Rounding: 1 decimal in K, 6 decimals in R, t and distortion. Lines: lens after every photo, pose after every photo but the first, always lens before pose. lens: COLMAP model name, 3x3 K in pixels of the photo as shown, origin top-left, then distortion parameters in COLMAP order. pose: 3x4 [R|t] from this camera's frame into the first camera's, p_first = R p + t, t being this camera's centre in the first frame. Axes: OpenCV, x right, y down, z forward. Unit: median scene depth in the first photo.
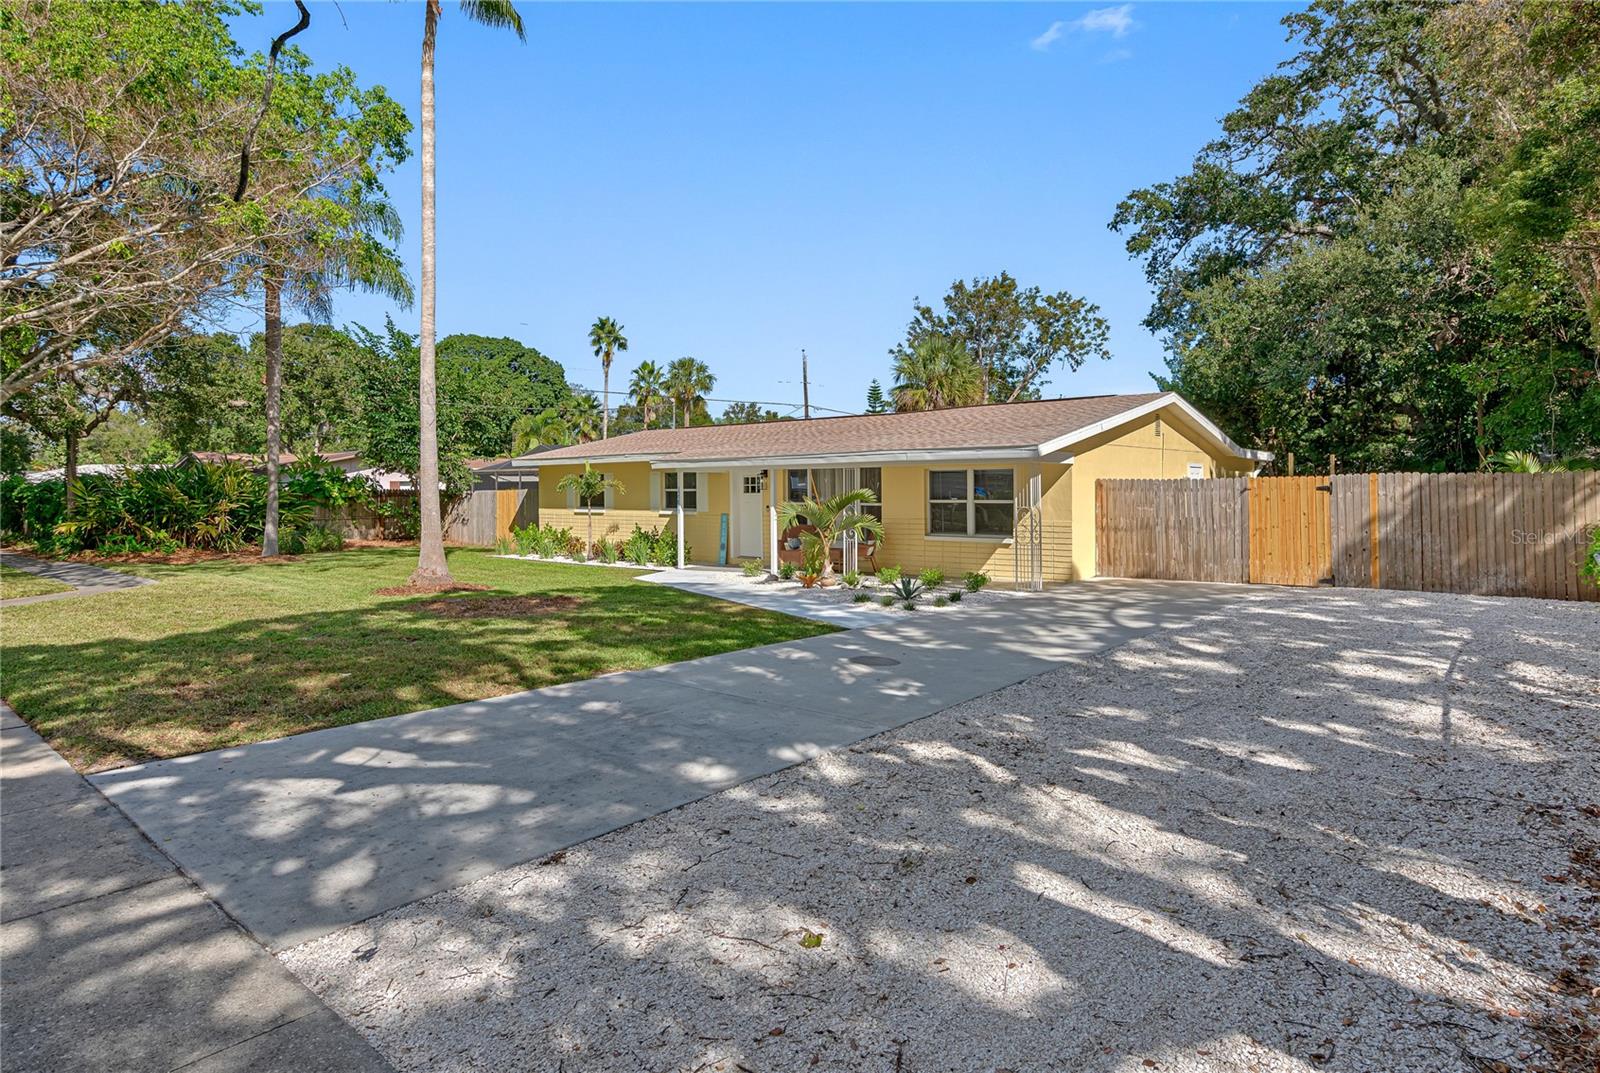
lens RADIAL K [[880.4, 0, 861.5], [0, 880.4, 493.7], [0, 0, 1]] dist [0.004043, 0.000518]
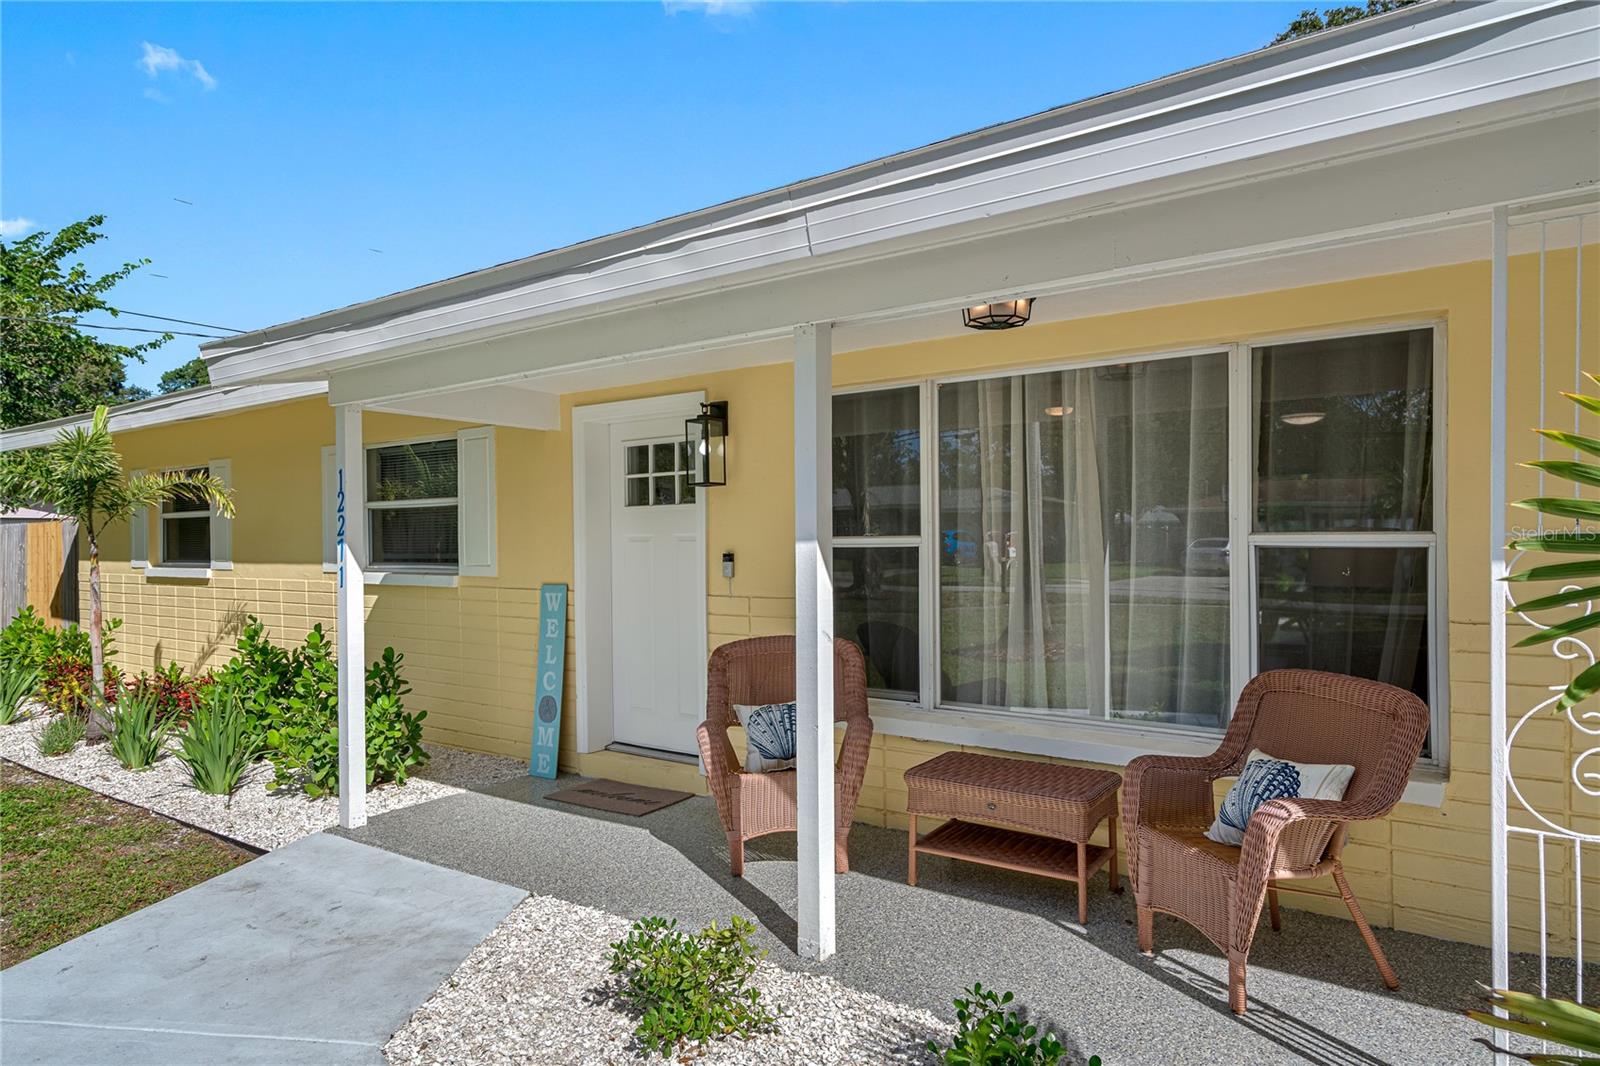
lens RADIAL K [[949.9, 0, 800.0], [0, 949.9, 533.0], [0, 0, 1]] dist [0.005418, 0.000573]
pose [[0.998069, 0.000746, 0.062106, -0.081176], [0.000271, 0.999866, -0.016367, 0.009868], [-0.062110, 0.016352, 0.997935, 0.580744]]
